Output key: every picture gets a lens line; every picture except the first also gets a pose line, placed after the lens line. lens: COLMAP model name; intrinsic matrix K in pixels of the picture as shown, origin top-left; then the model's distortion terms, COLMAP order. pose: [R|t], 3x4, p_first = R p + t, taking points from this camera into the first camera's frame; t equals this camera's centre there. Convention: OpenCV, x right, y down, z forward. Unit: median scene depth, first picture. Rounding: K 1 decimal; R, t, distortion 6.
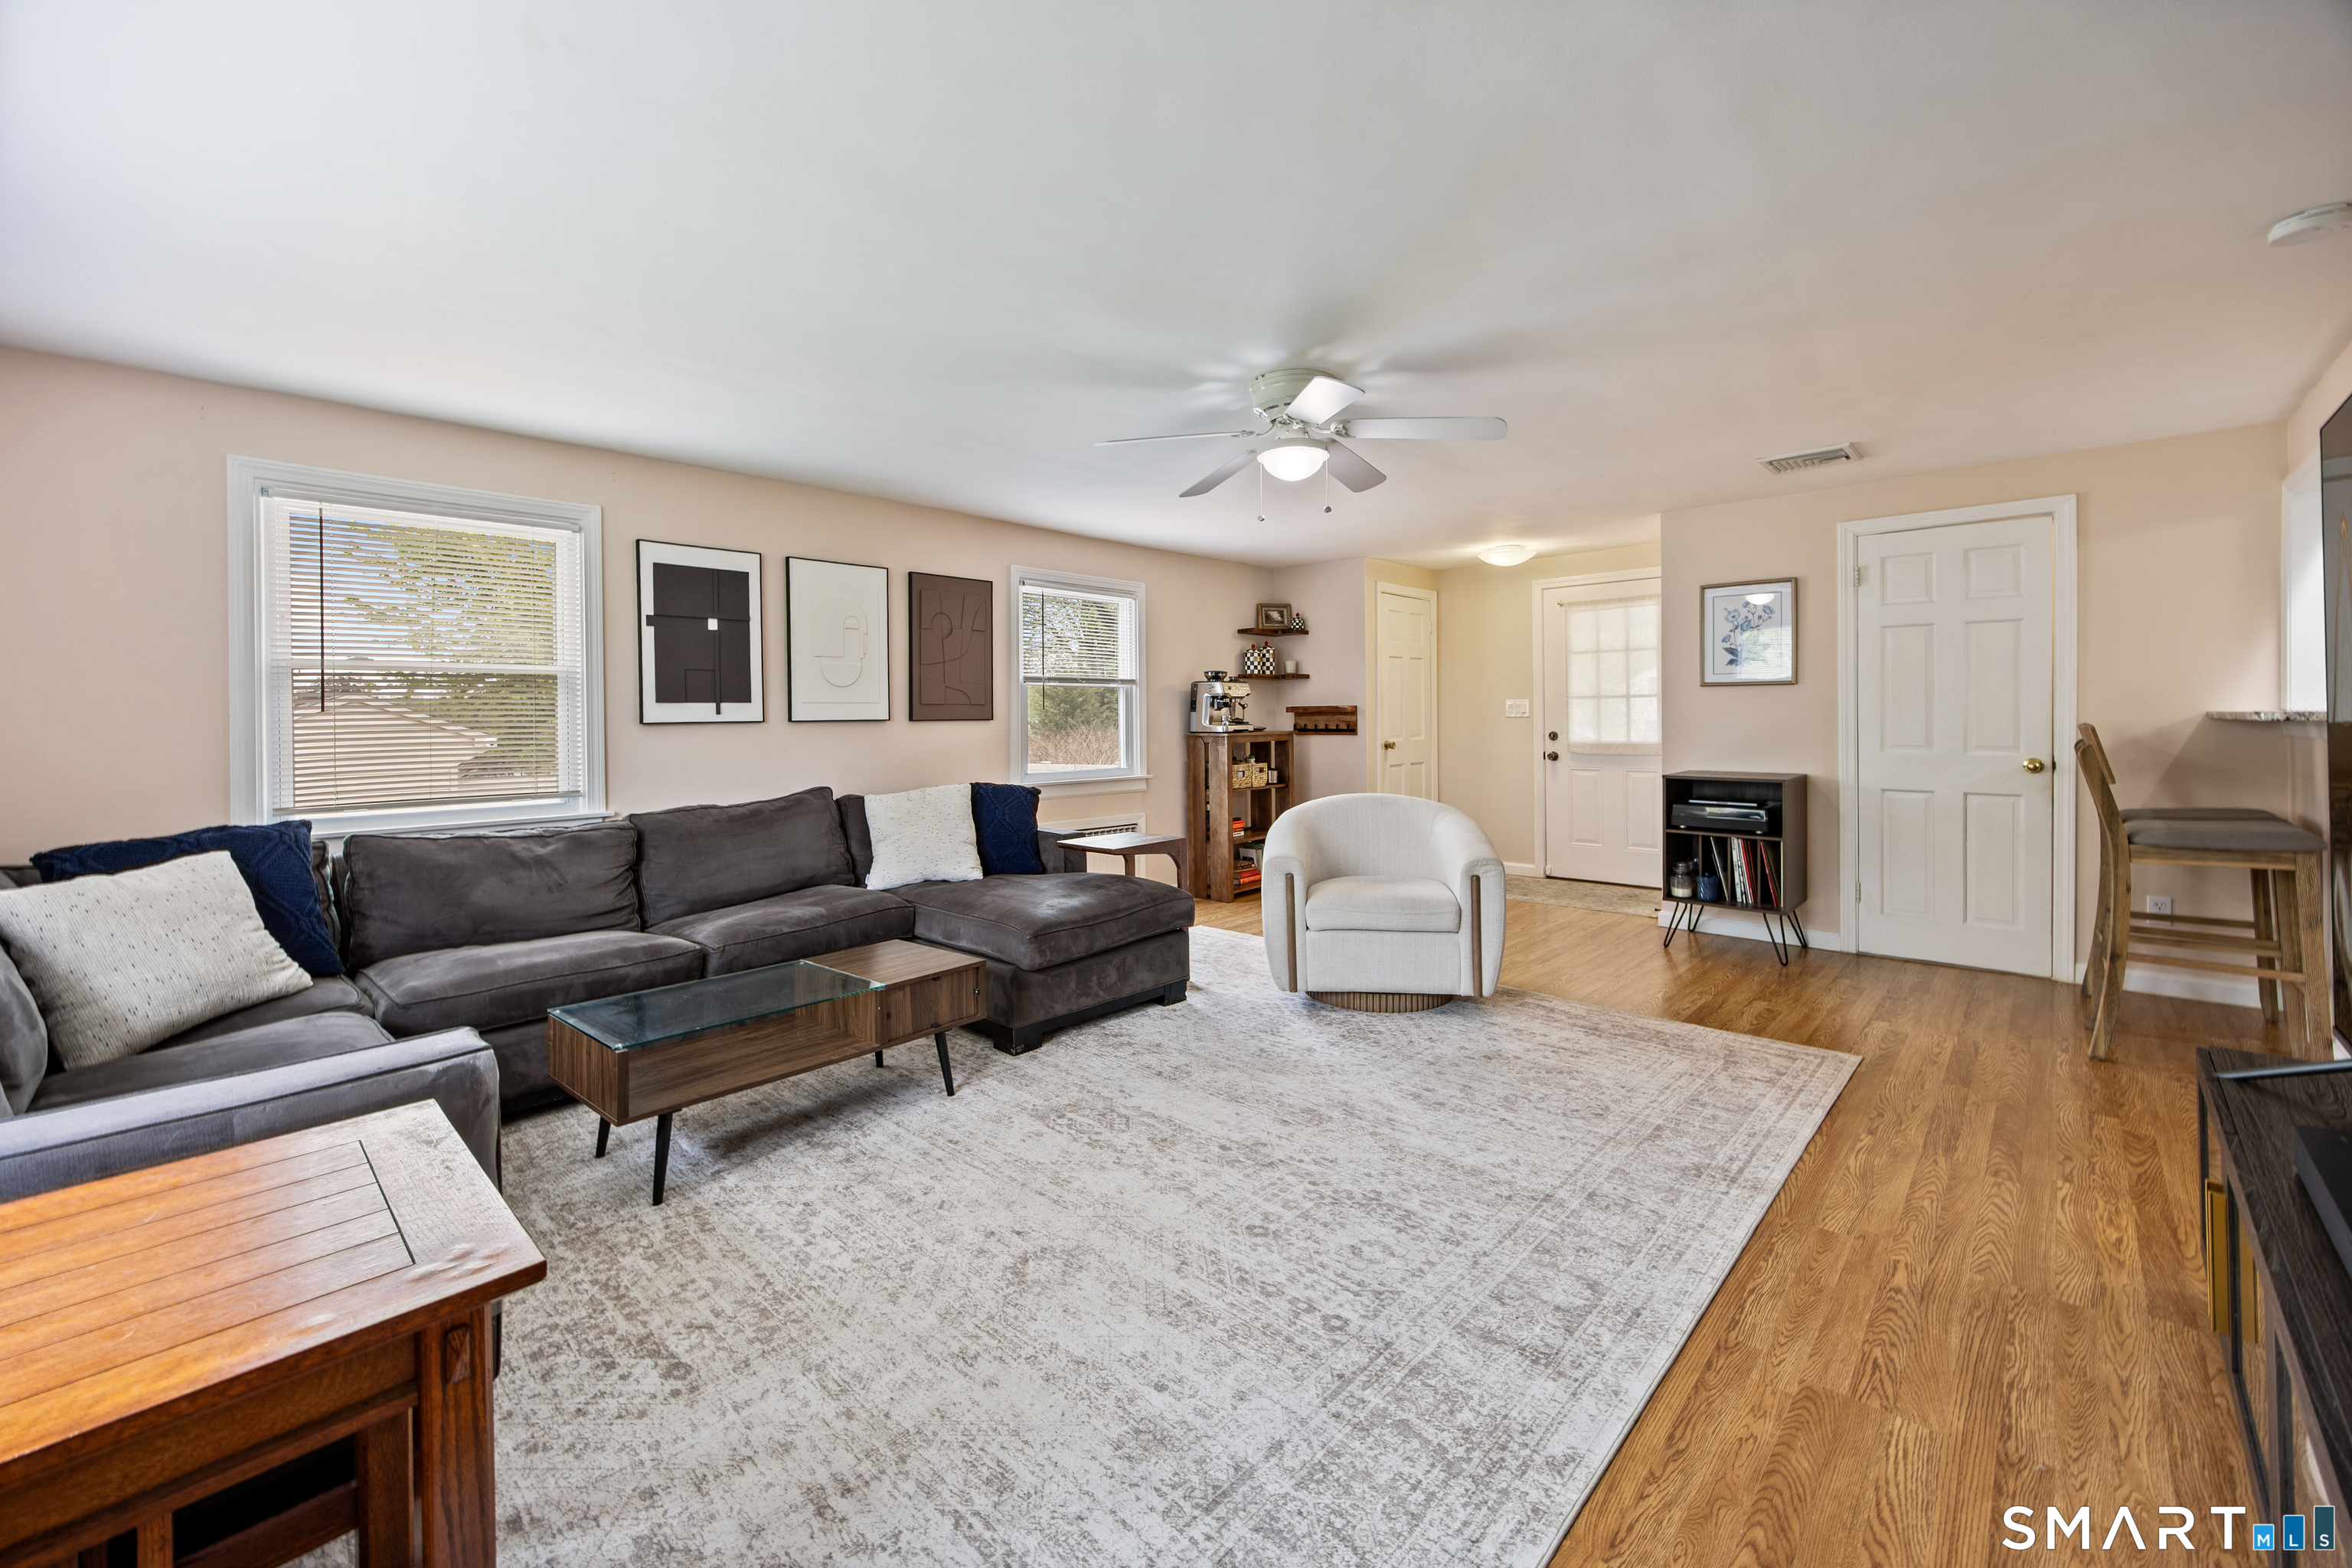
lens RADIAL K [[951.0, 0, 1168.7], [0, 951.0, 713.0], [0, 0, 1]] dist [0.001319, 0.000136]
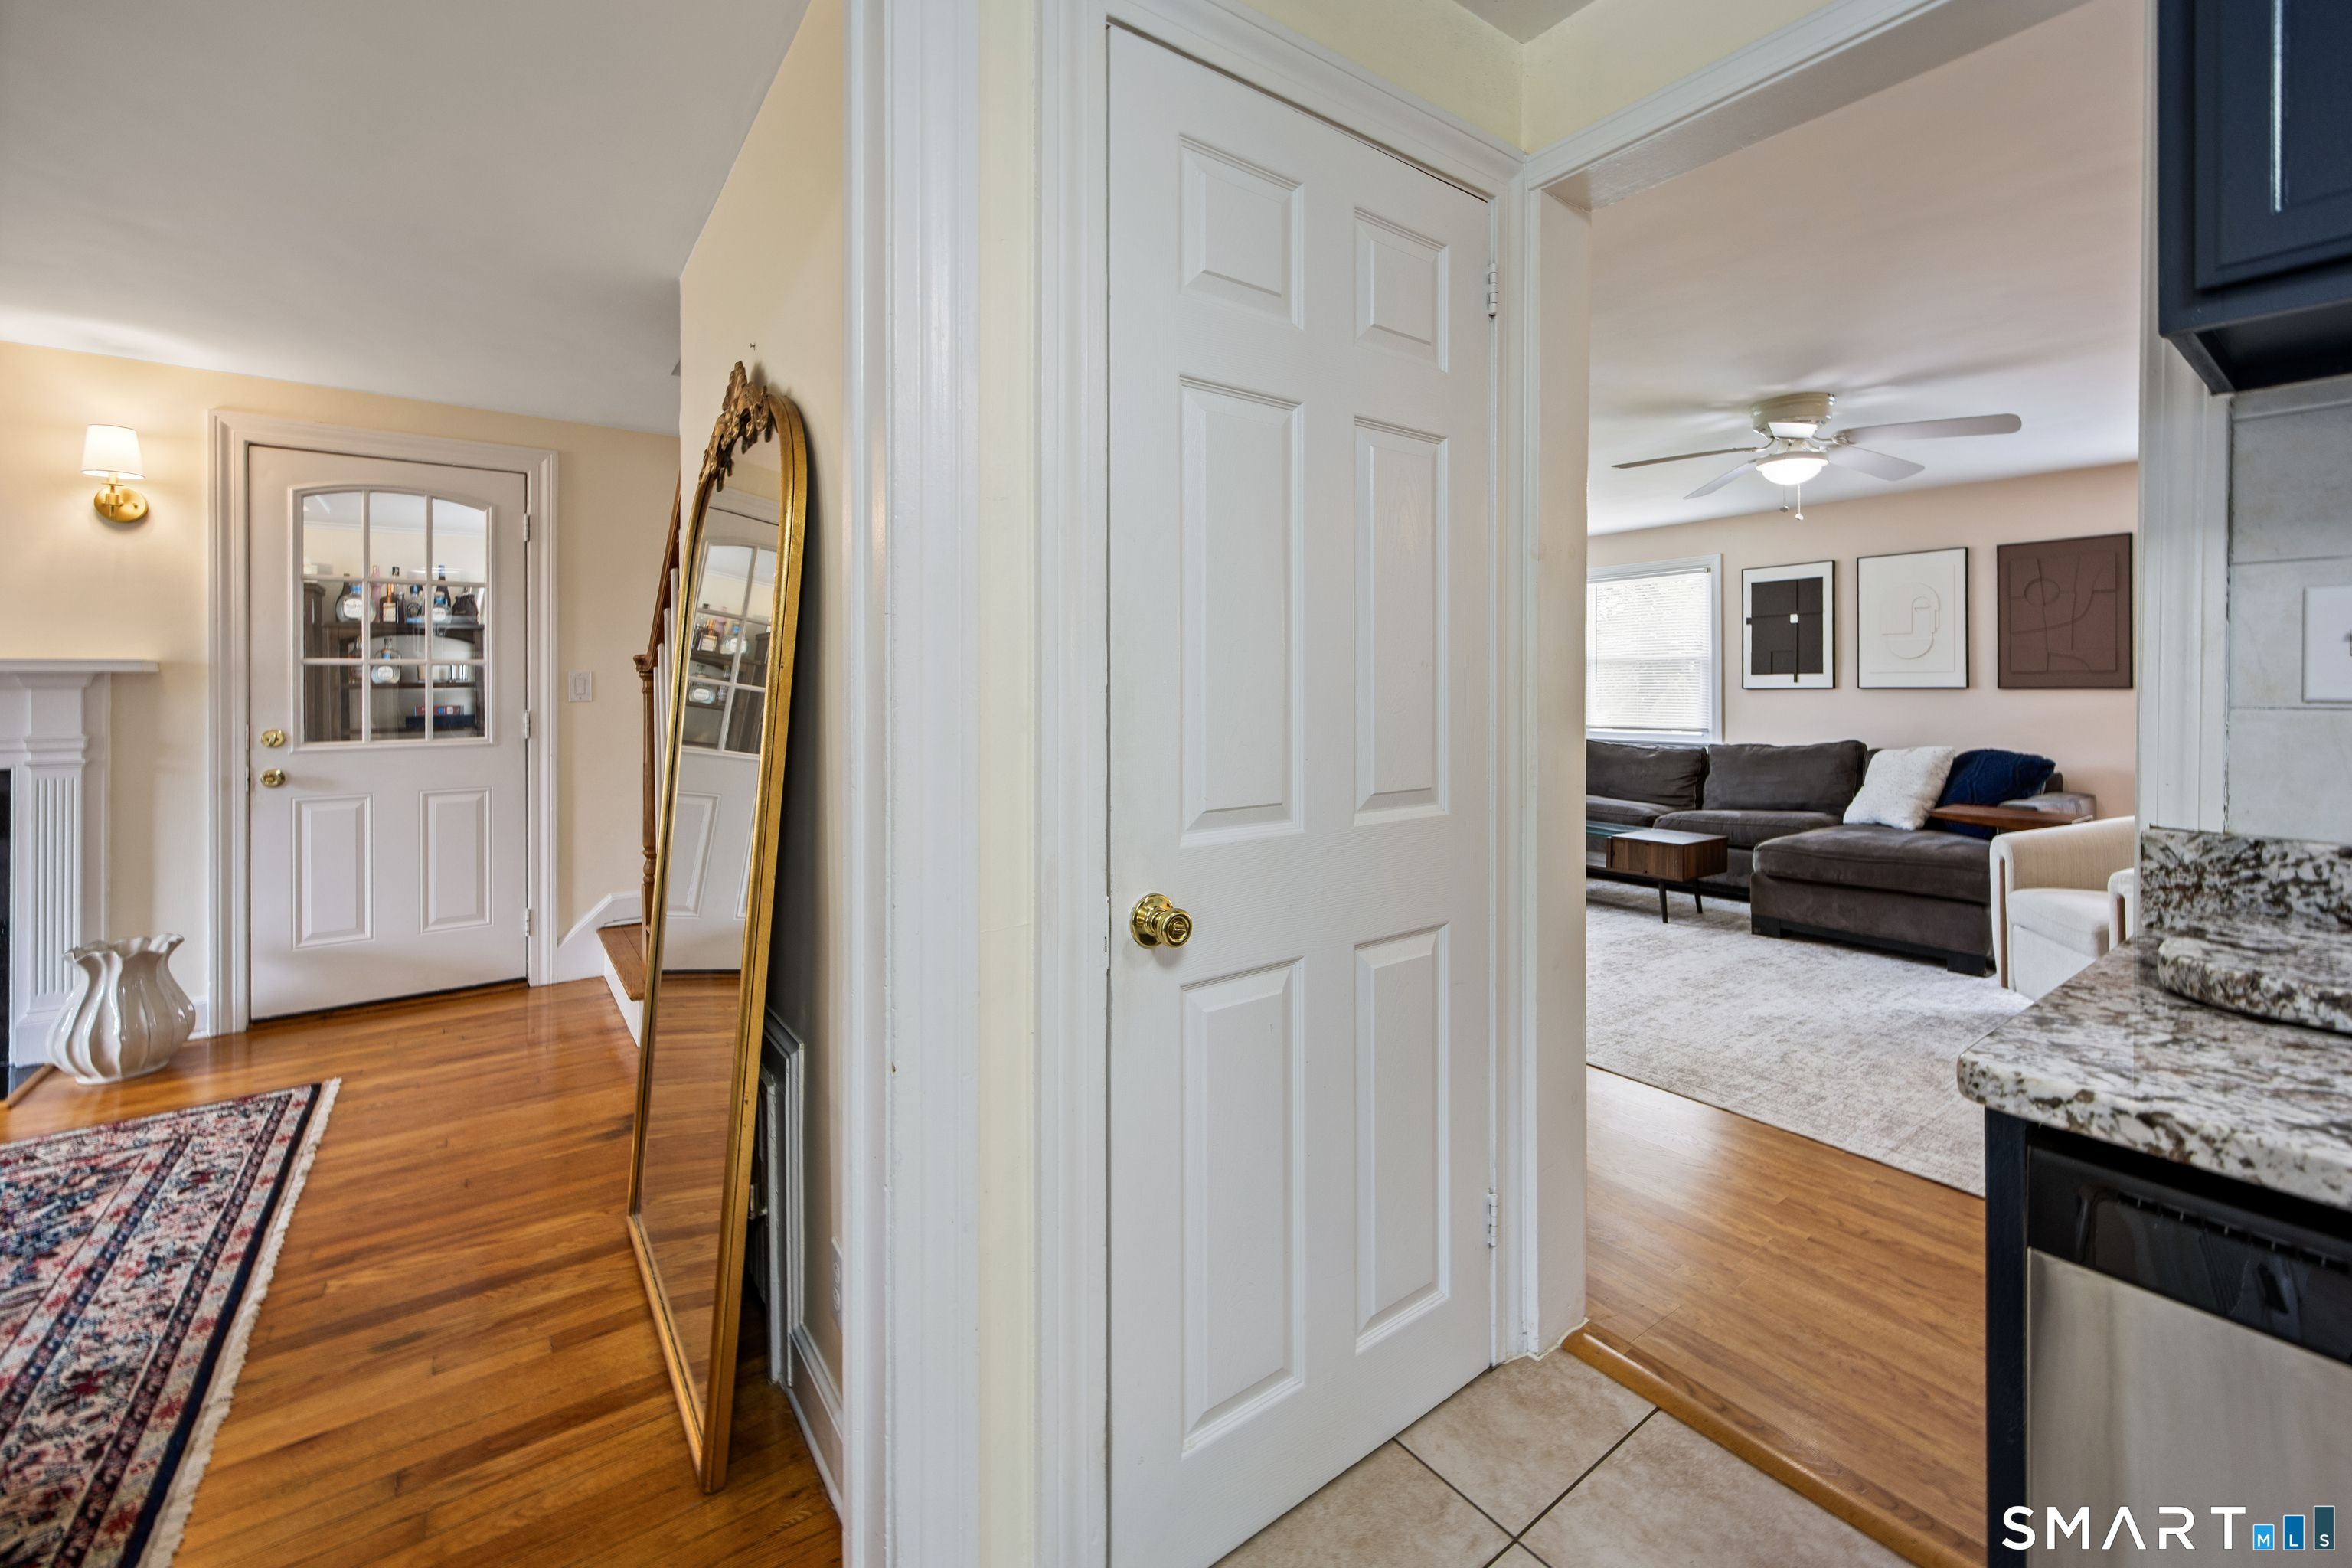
lens RADIAL K [[951.0, 0, 1168.7], [0, 951.0, 713.0], [0, 0, 1]] dist [0.001319, 0.000136]
pose [[-0.179798, 0.035230, -0.983072, 1.538467], [0.006195, 0.999379, 0.034682, -0.010606], [0.983684, 0.000146, -0.179905, 0.483495]]
